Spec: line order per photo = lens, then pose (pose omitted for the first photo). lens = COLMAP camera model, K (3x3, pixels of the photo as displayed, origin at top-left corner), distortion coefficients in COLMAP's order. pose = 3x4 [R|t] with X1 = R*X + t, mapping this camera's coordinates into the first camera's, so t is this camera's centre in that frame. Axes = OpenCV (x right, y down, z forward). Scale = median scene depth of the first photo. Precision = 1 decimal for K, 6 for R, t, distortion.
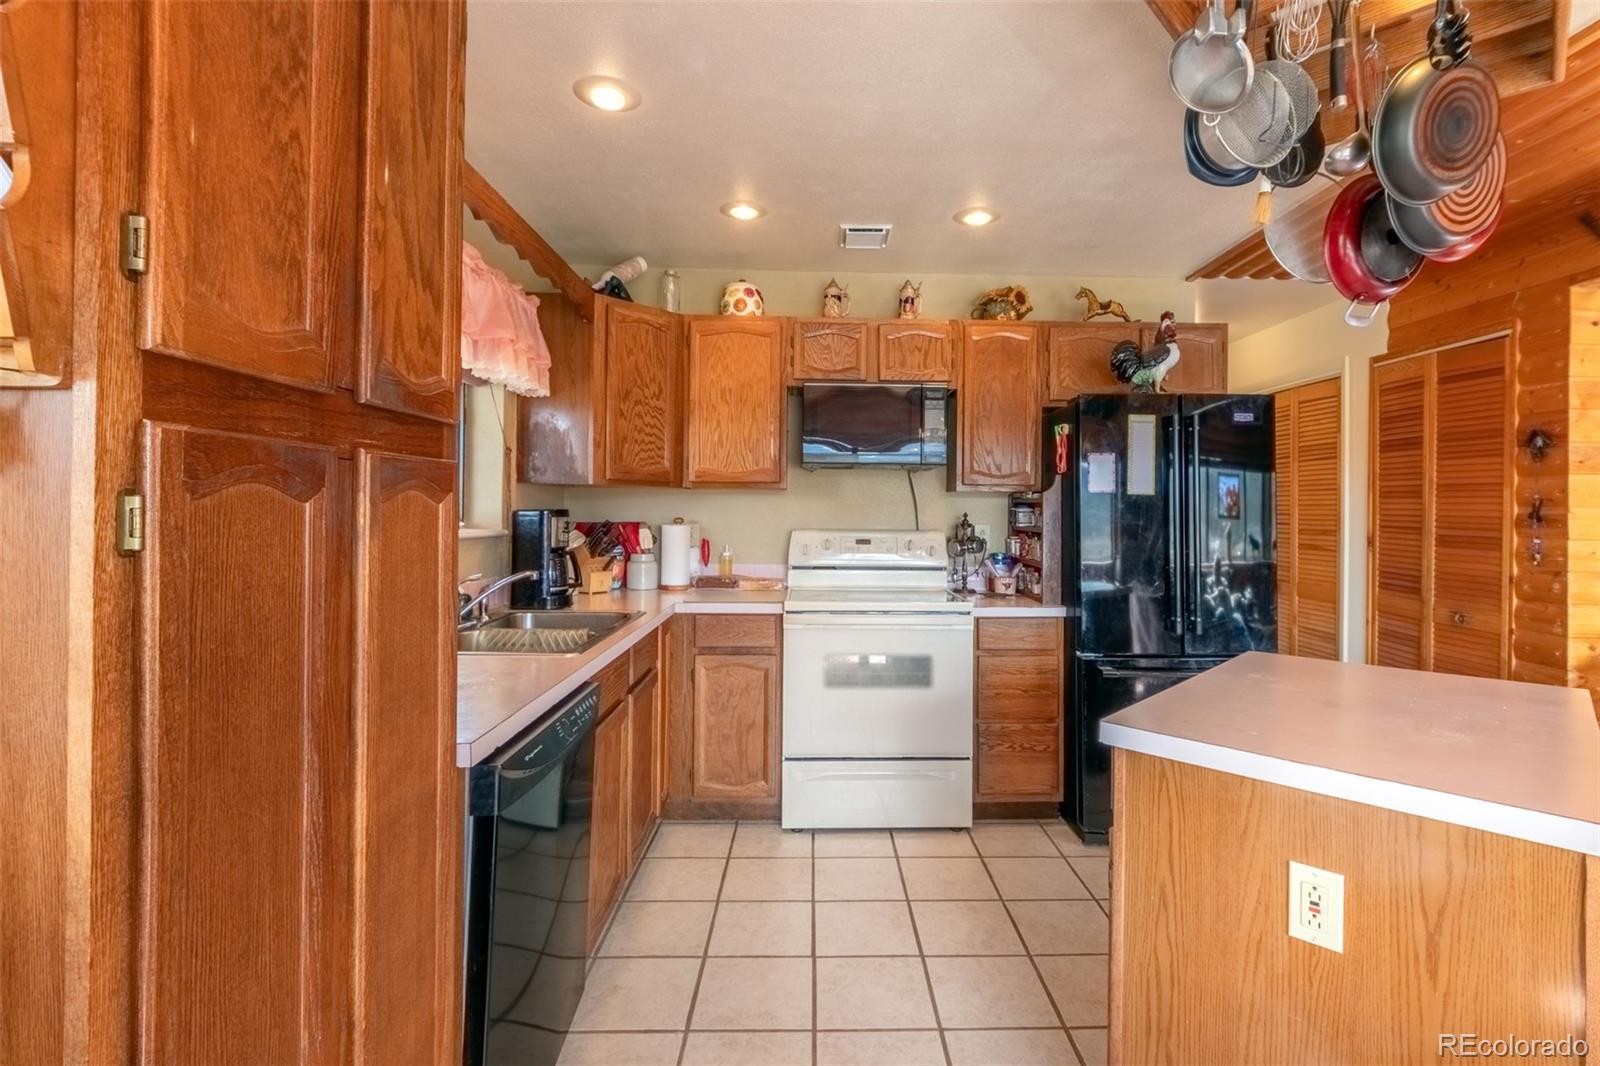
lens RADIAL K [[777.4, 0, 832.1], [0, 777.4, 506.6], [0, 0, 1]] dist [0.003902, -0.004835]
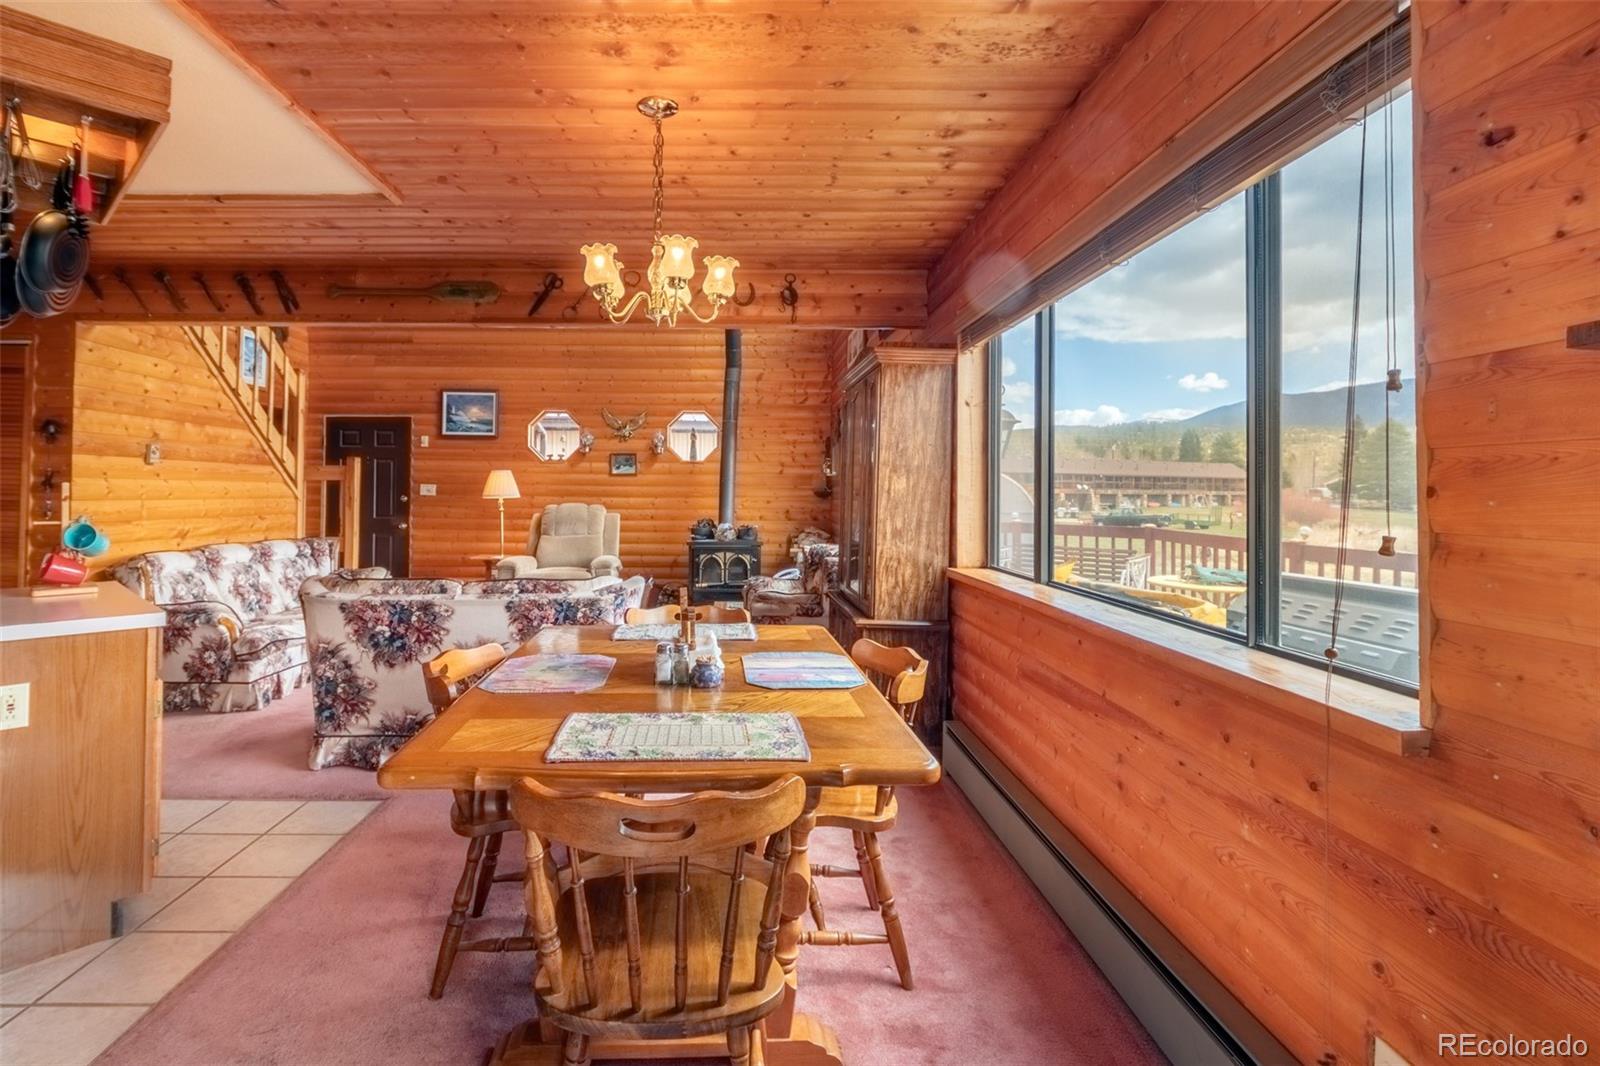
lens RADIAL K [[818.7, 0, 751.7], [0, 818.7, 438.4], [0, 0, 1]] dist [-0.001089, -0.003387]
pose [[0.041078, 0.052202, 0.997791, -0.465099], [-0.006813, 0.998626, -0.051965, -0.001253], [-0.999133, -0.004663, 0.041377, -0.283072]]
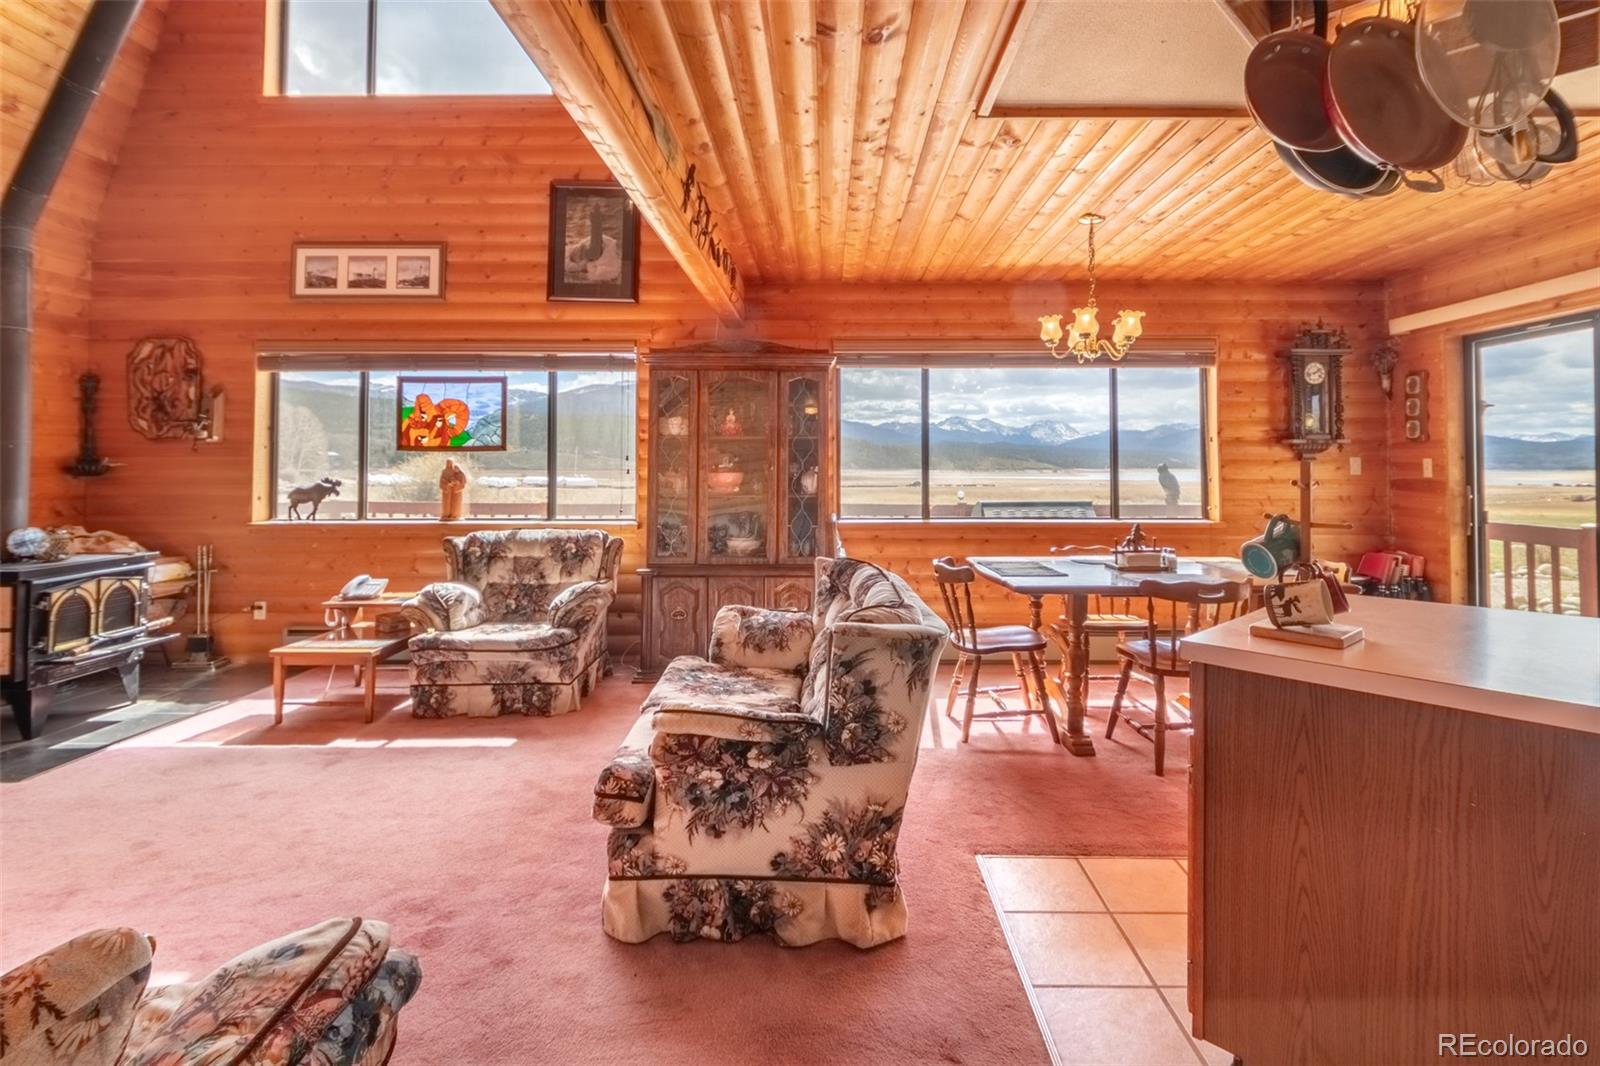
lens RADIAL K [[777.4, 0, 825.3], [0, 777.4, 445.2], [0, 0, 1]] dist [0.003902, -0.004835]
pose [[-0.998931, -0.013193, 0.044304, 0.698595], [-0.014446, 0.999501, -0.028078, 0.013572], [-0.043911, -0.028688, -0.998623, 1.010795]]
